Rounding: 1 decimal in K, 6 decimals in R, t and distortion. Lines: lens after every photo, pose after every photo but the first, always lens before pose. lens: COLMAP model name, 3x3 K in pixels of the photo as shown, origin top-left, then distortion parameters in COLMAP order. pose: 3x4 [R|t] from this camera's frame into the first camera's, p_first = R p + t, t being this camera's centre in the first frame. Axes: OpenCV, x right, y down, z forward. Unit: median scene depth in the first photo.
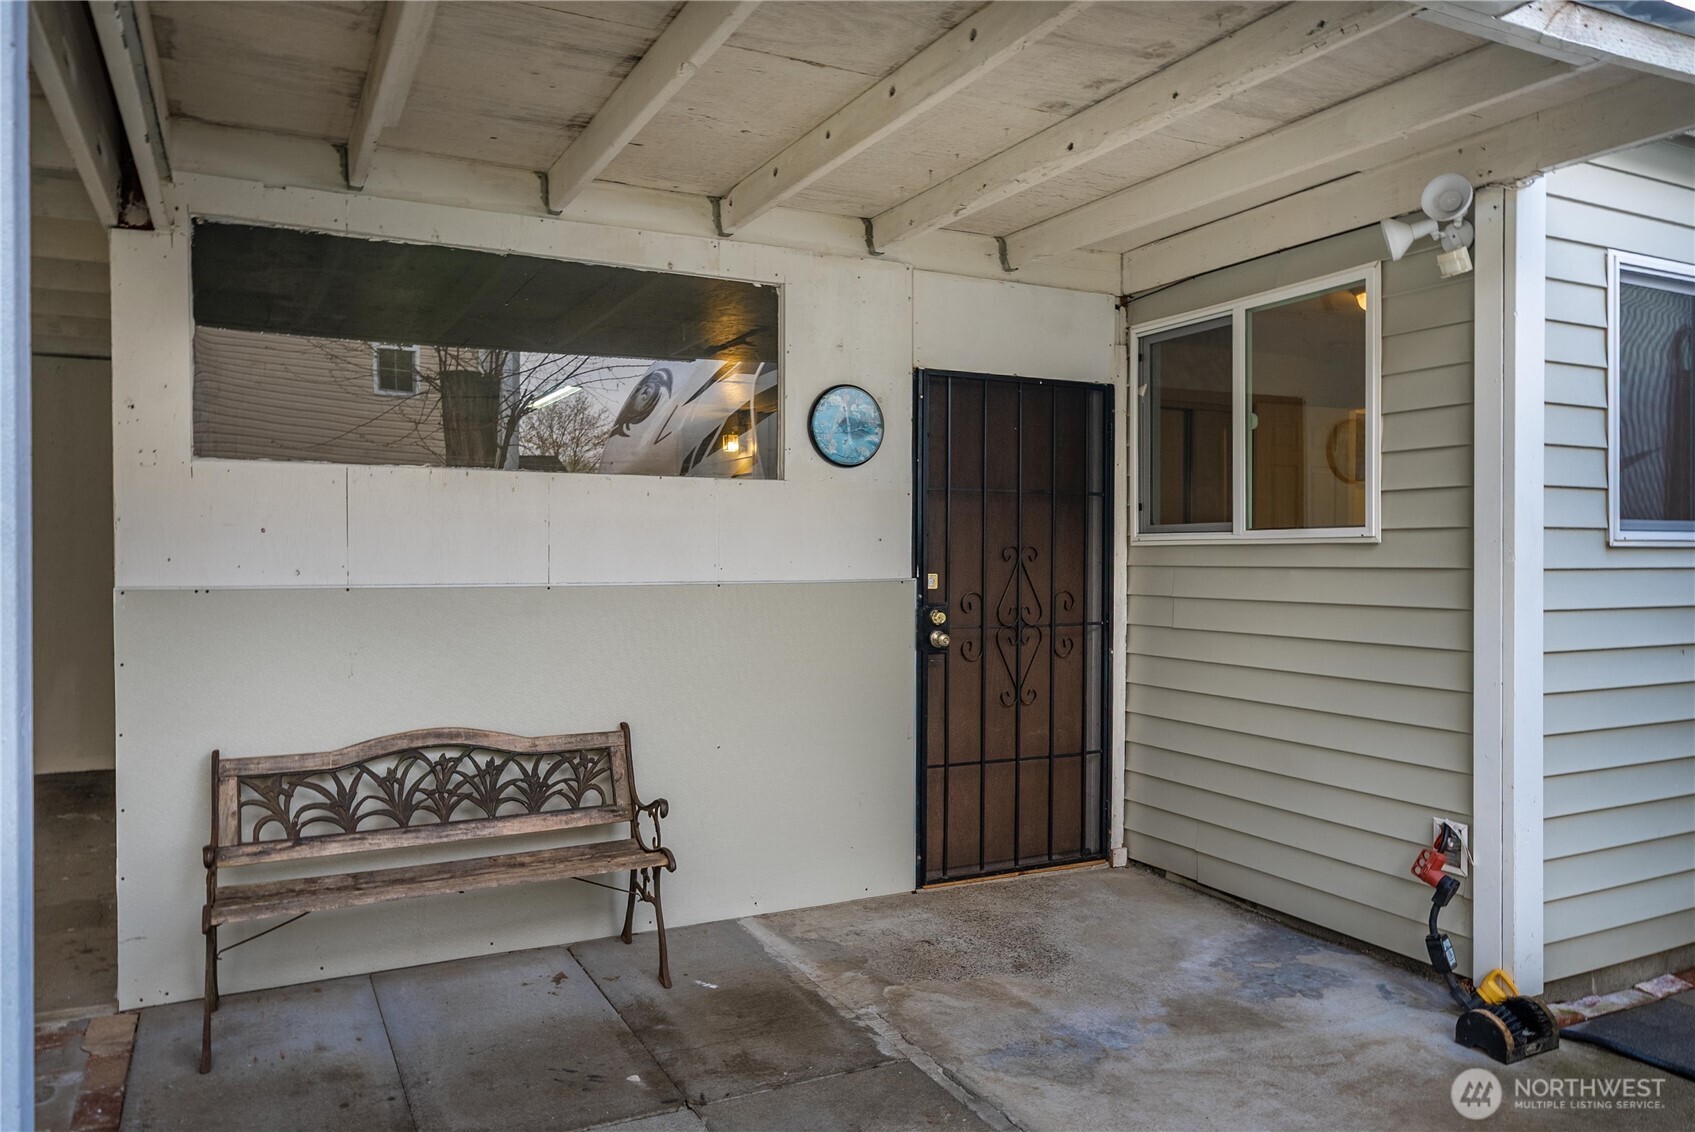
lens RADIAL K [[1125.6, 0, 847.5], [0, 1125.6, 566.0], [0, 0, 1]] dist [0.001127, 0.000814]
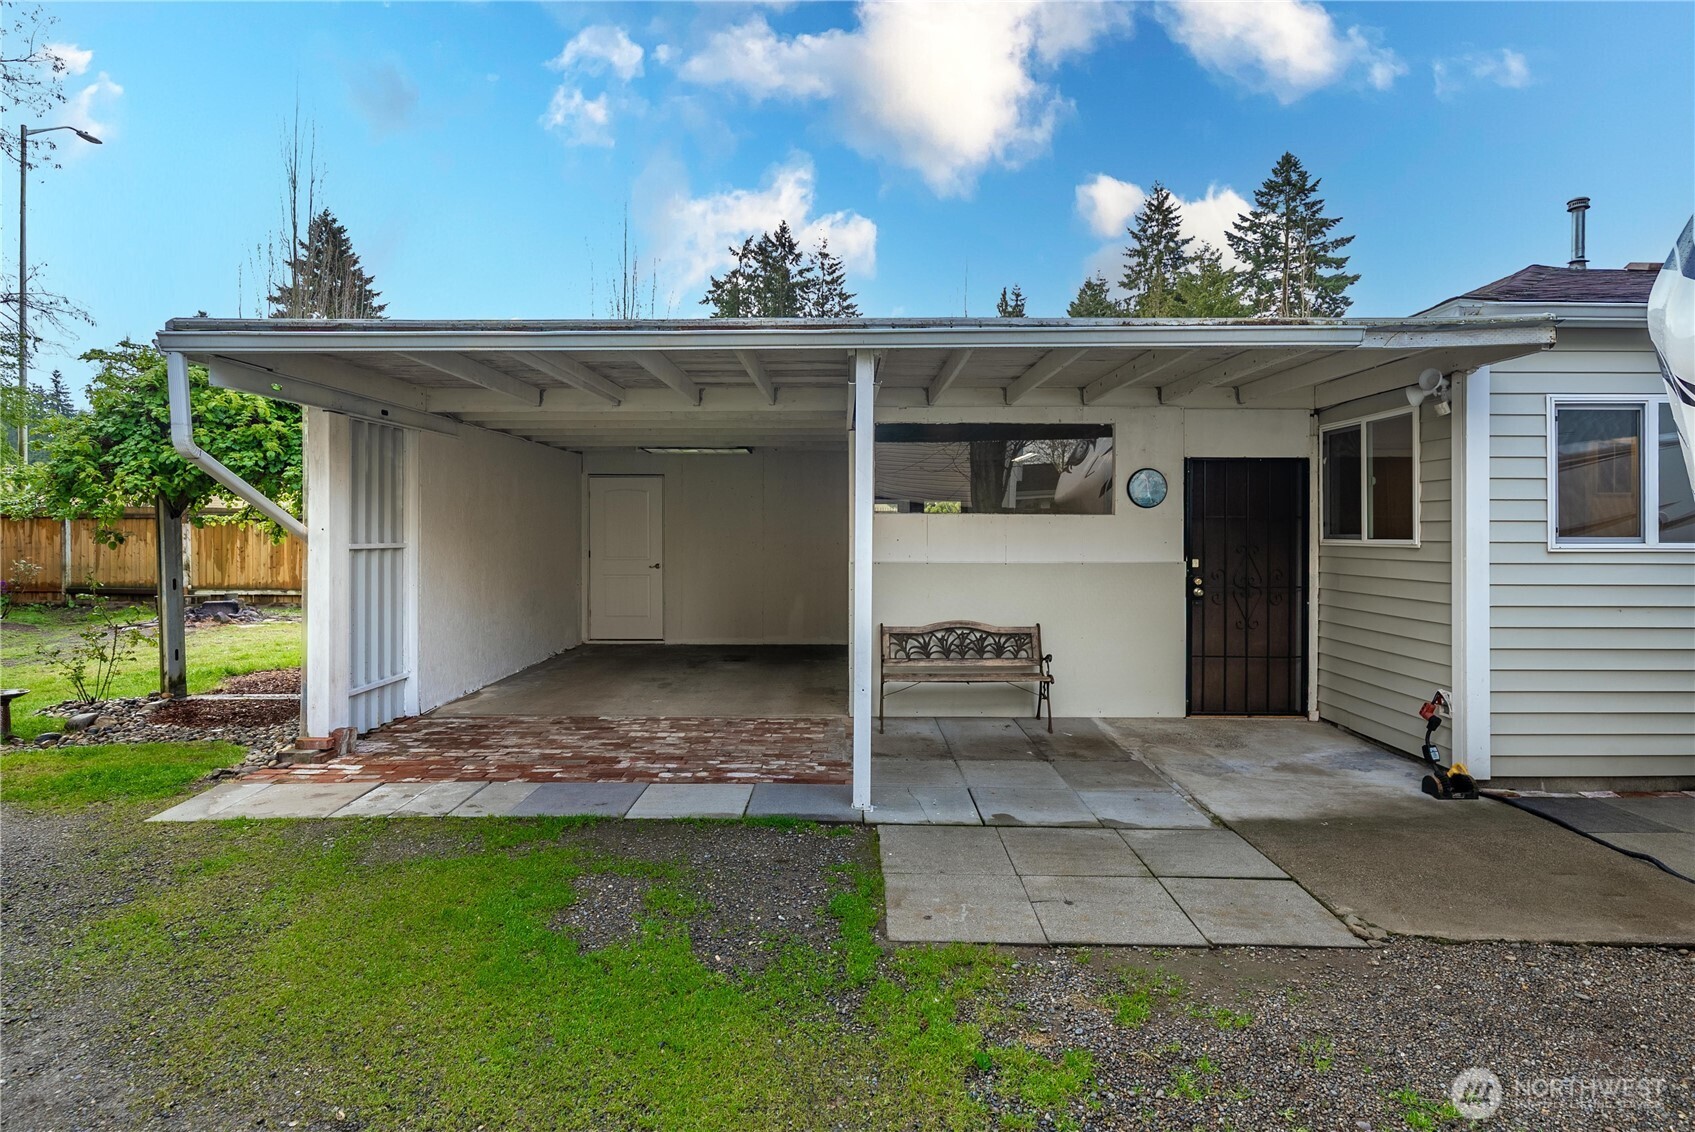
lens RADIAL K [[881.4, 0, 849.3], [0, 881.4, 534.3], [0, 0, 1]] dist [-0.000871, 0.000014]
pose [[0.884056, 0.001111, -0.467379, 0.309311], [-0.004889, 0.999964, -0.006869, -0.028586], [0.467355, 0.008358, 0.884030, -0.788258]]
